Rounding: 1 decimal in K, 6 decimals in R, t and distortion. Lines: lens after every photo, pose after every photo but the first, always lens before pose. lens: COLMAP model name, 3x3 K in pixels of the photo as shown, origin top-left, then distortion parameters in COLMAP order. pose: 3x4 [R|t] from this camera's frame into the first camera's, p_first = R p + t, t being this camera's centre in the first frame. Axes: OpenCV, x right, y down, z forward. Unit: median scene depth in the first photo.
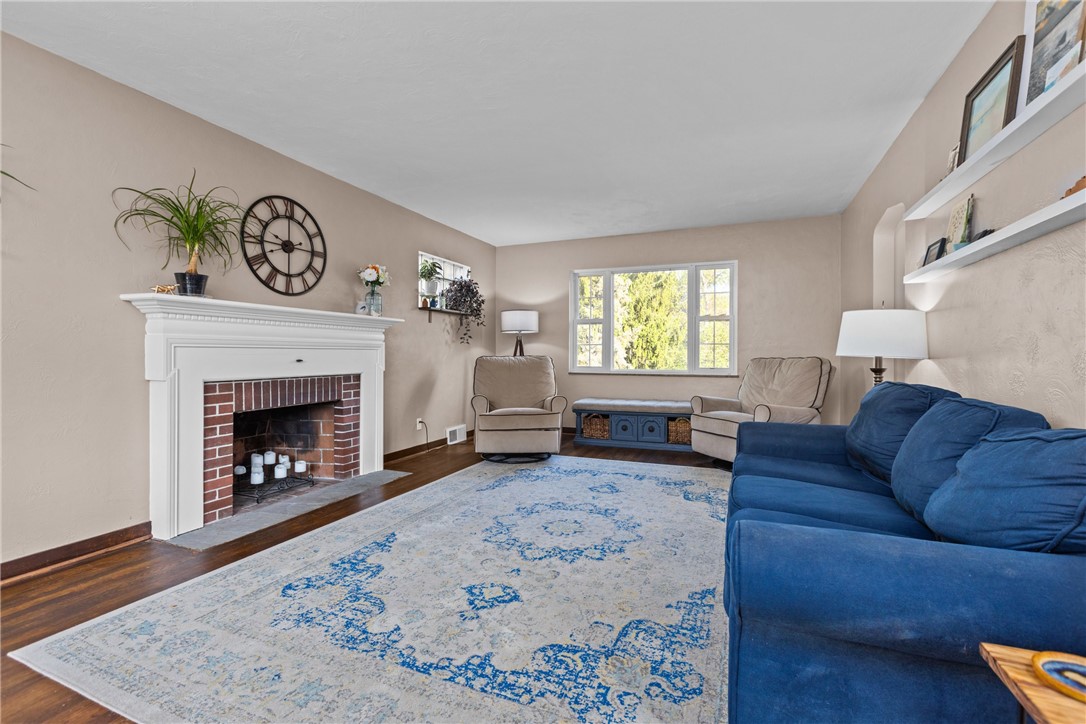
lens RADIAL K [[488.4, 0, 543.9], [0, 488.4, 359.0], [0, 0, 1]] dist [0.000743, -0.000551]
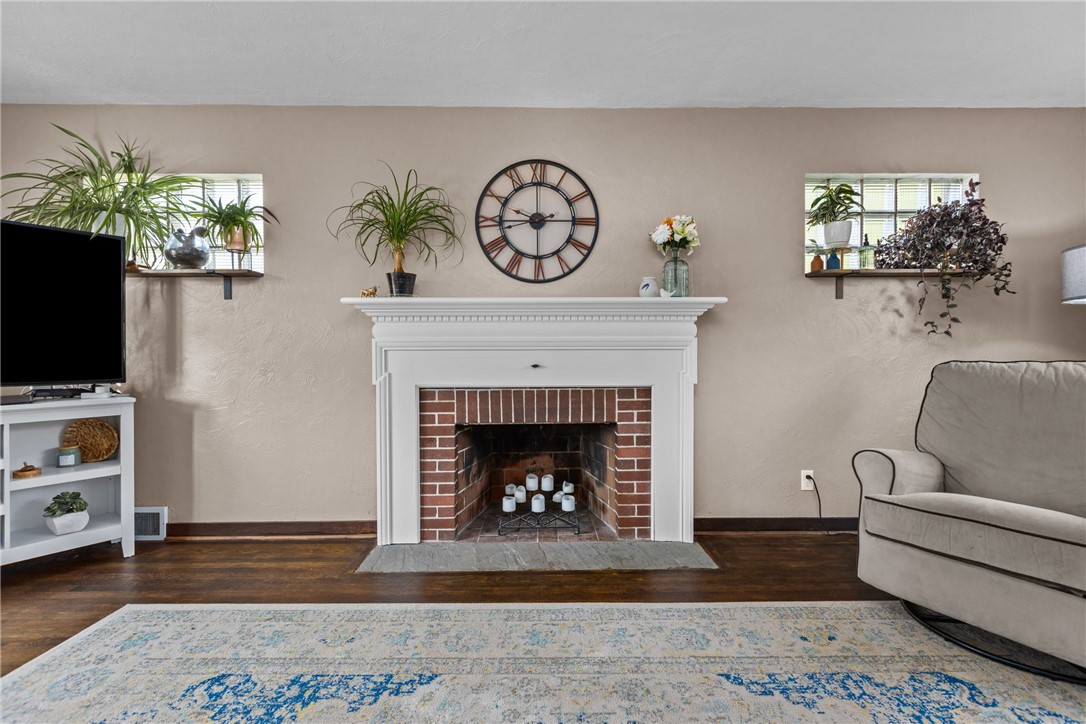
lens RADIAL K [[488.4, 0, 542.5], [0, 488.4, 354.3], [0, 0, 1]] dist [0.000743, -0.000551]
pose [[0.387045, 0.001203, -0.922060, 0.207070], [-0.006225, 0.999980, -0.001308, -0.013904], [0.922040, 0.006246, 0.387044, 0.703509]]
